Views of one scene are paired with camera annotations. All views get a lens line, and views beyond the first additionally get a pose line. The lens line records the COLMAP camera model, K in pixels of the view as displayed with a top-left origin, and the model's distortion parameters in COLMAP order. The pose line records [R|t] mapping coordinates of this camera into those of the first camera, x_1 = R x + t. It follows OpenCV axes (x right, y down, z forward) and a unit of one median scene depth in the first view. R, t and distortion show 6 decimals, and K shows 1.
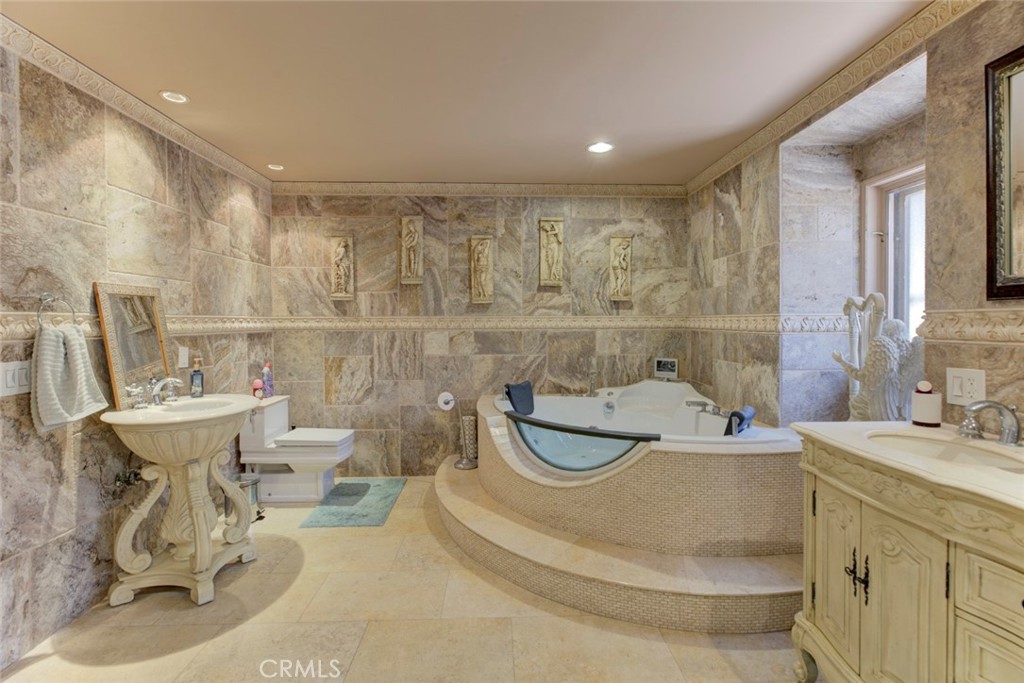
lens RADIAL K [[472.8, 0, 495.5], [0, 472.8, 324.4], [0, 0, 1]] dist [-0.017546, 0.003719]
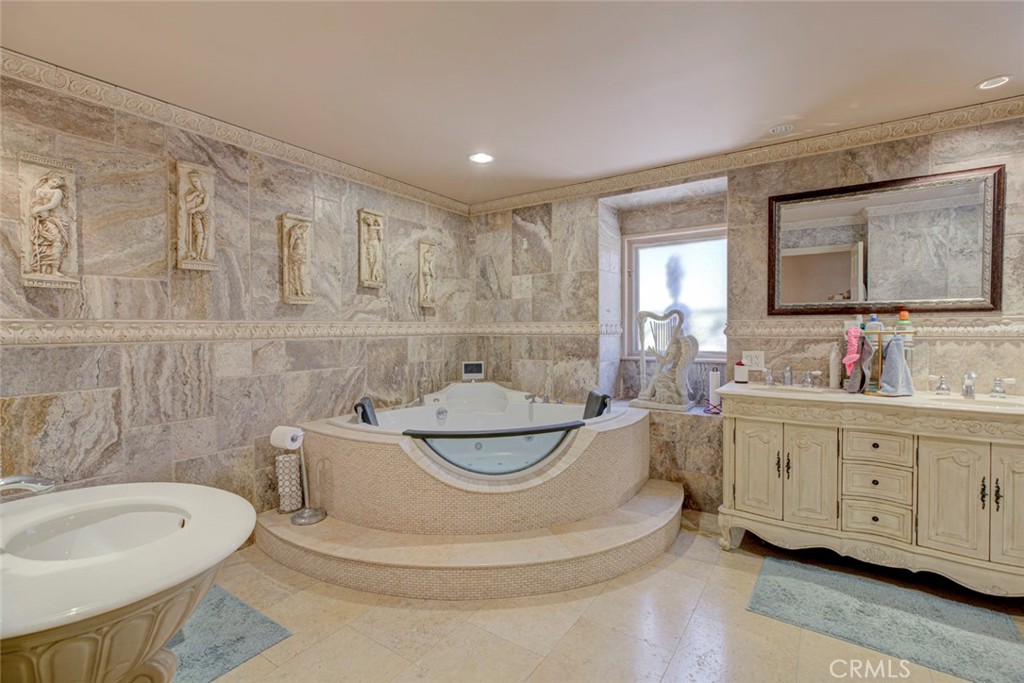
lens RADIAL K [[472.8, 0, 511.4], [0, 472.8, 335.0], [0, 0, 1]] dist [-0.017546, 0.003719]
pose [[0.573268, -0.012753, 0.819269, -0.456197], [0.008184, 0.999918, 0.009838, 0.000704], [-0.819327, 0.001065, 0.573325, 0.279179]]
